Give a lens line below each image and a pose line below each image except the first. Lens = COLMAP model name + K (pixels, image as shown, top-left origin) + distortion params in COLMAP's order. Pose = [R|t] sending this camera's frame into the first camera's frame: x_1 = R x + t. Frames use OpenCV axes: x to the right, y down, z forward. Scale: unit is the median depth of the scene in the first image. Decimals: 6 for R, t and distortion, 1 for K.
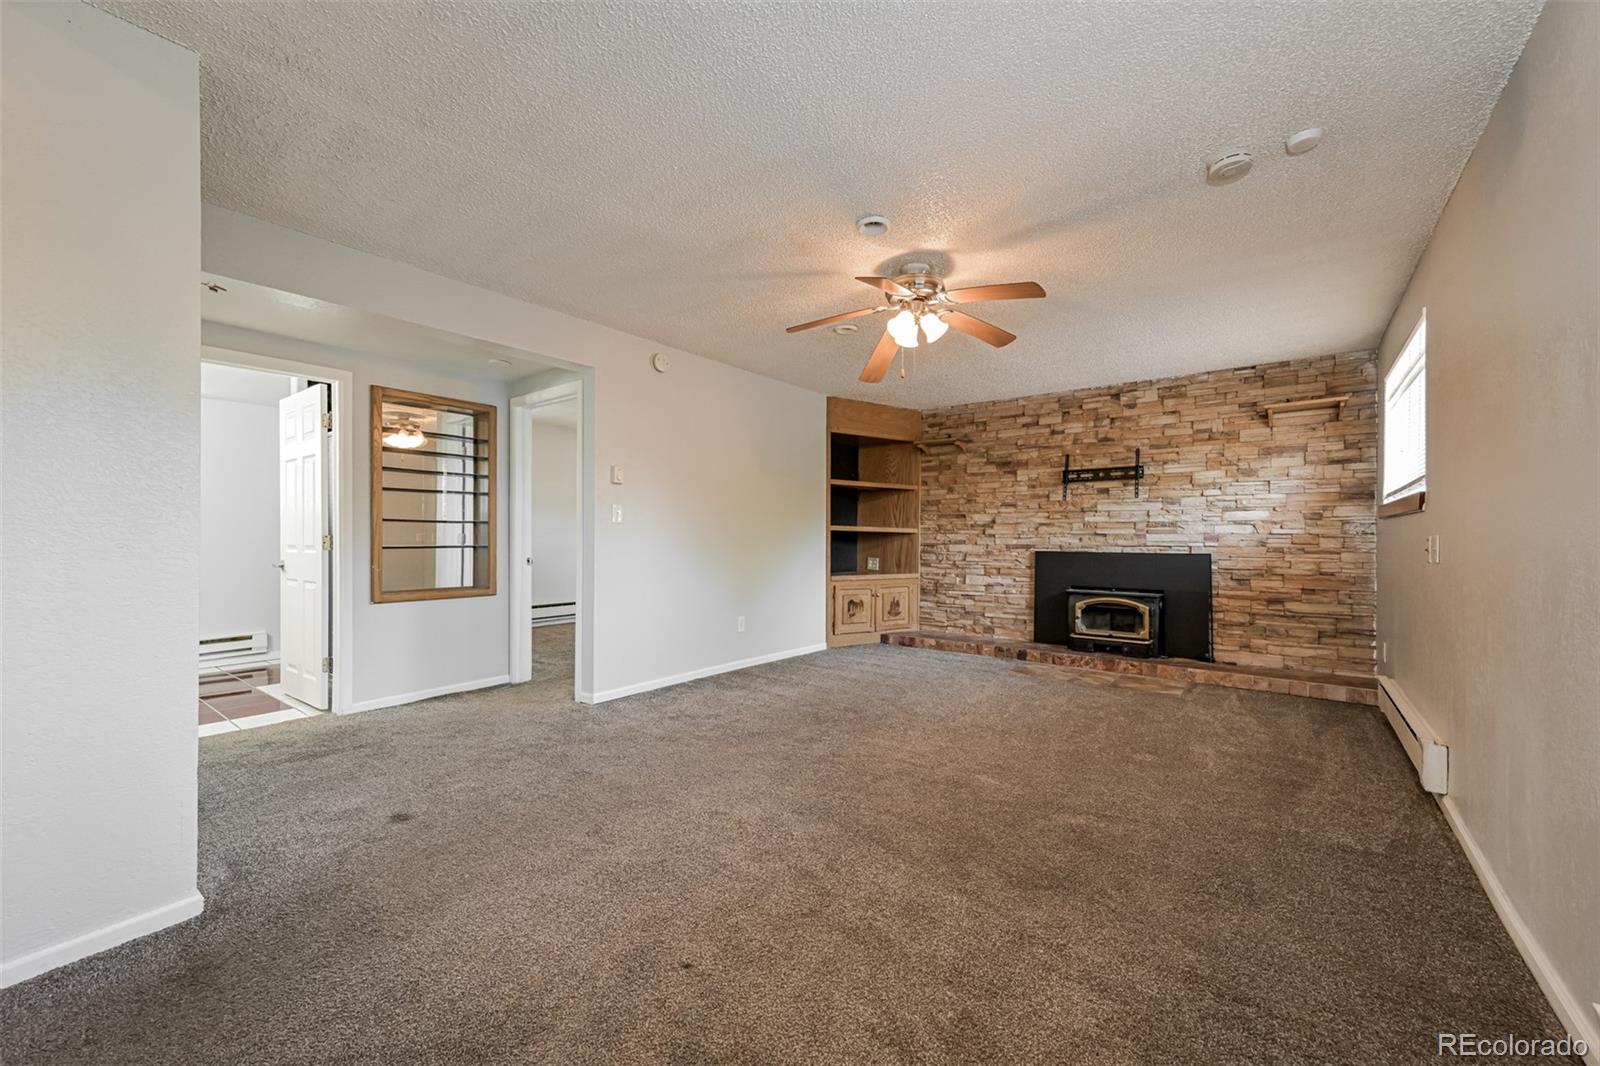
lens RADIAL K [[620.2, 0, 804.2], [0, 620.2, 542.5], [0, 0, 1]] dist [0.003374, 0.000239]
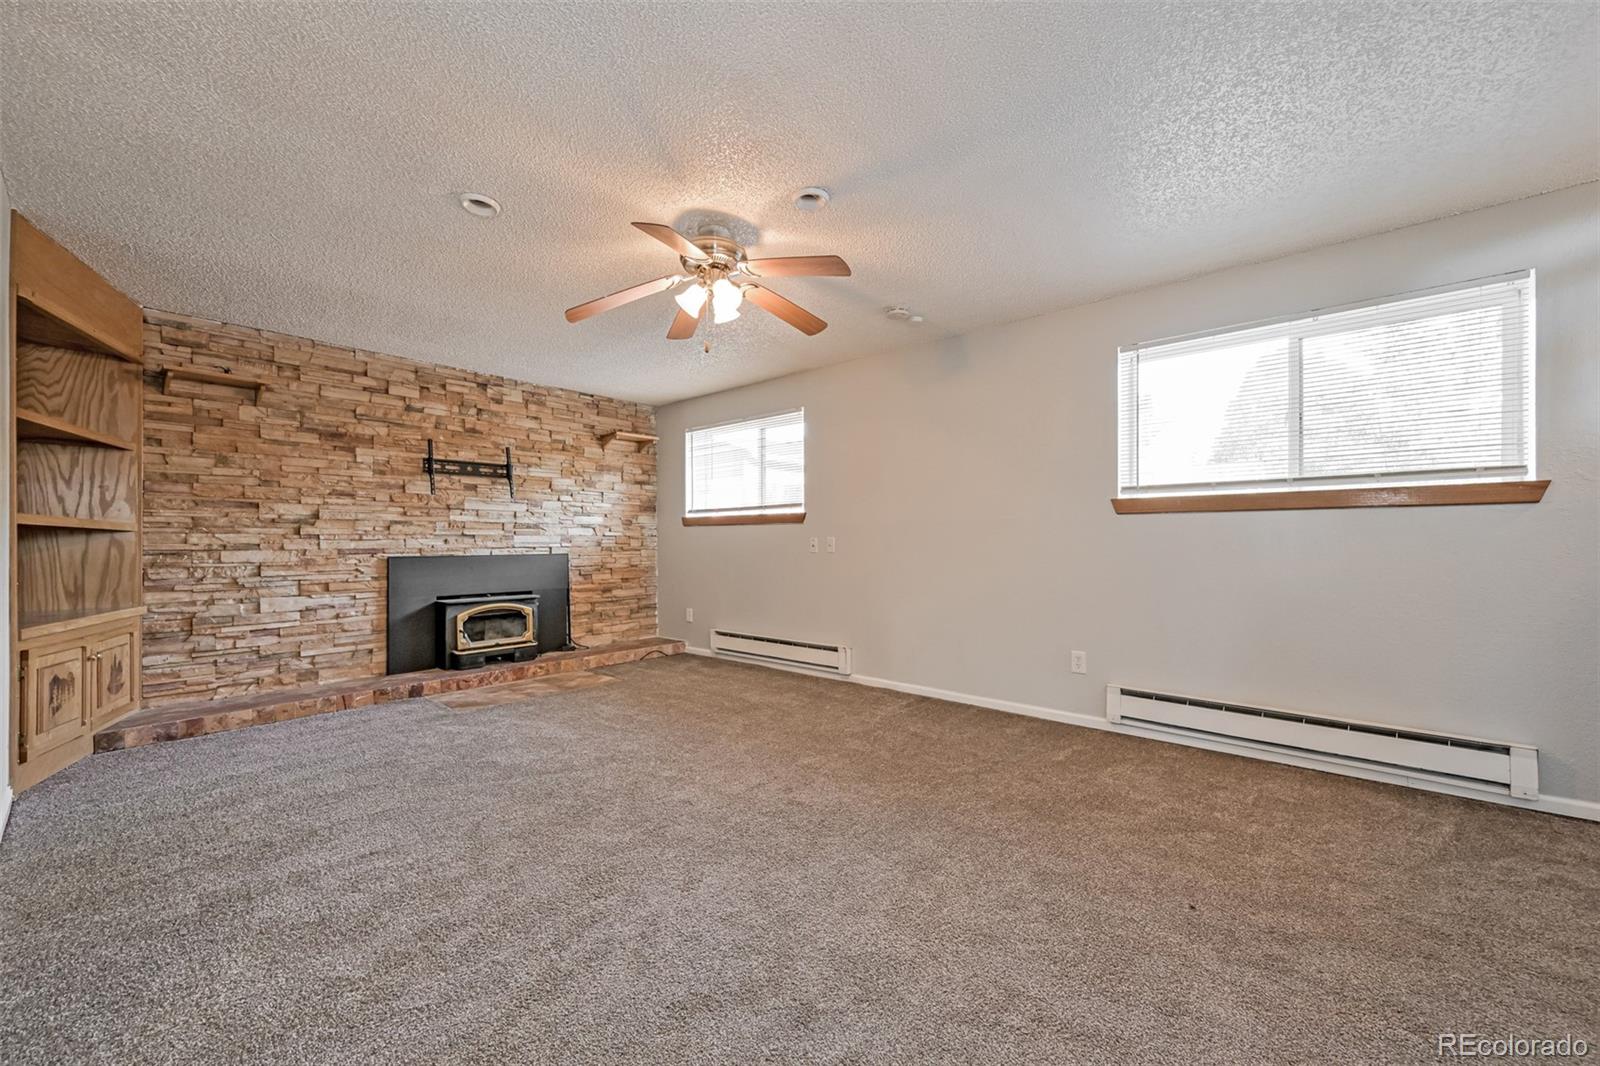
lens RADIAL K [[620.2, 0, 804.2], [0, 620.2, 542.5], [0, 0, 1]] dist [0.003374, 0.000239]
pose [[0.053328, -0.007267, 0.998551, -0.390625], [0.009568, 0.999931, 0.006766, -0.004366], [-0.998531, 0.009193, 0.053394, 0.466622]]
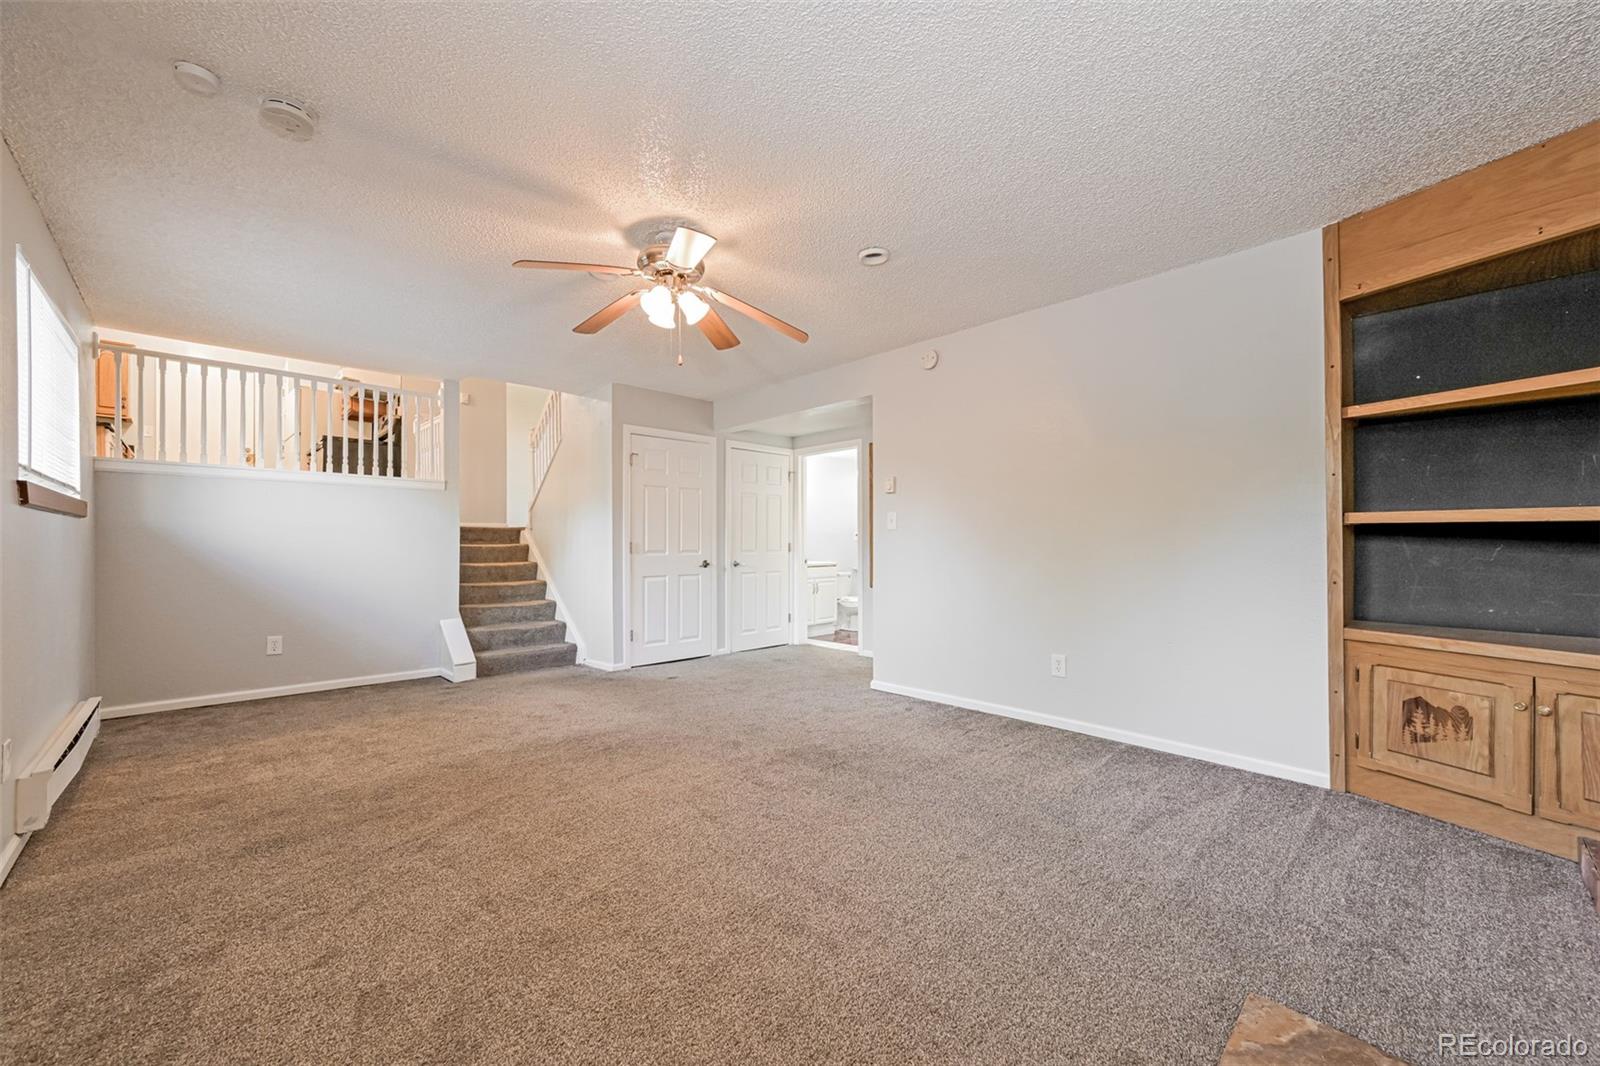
lens RADIAL K [[620.2, 0, 804.2], [0, 620.2, 542.5], [0, 0, 1]] dist [0.003374, 0.000239]
pose [[-0.152423, -0.006988, -0.988291, 0.579200], [-0.006601, 0.999960, -0.006053, -0.000592], [0.988293, 0.005601, -0.152463, 0.747346]]
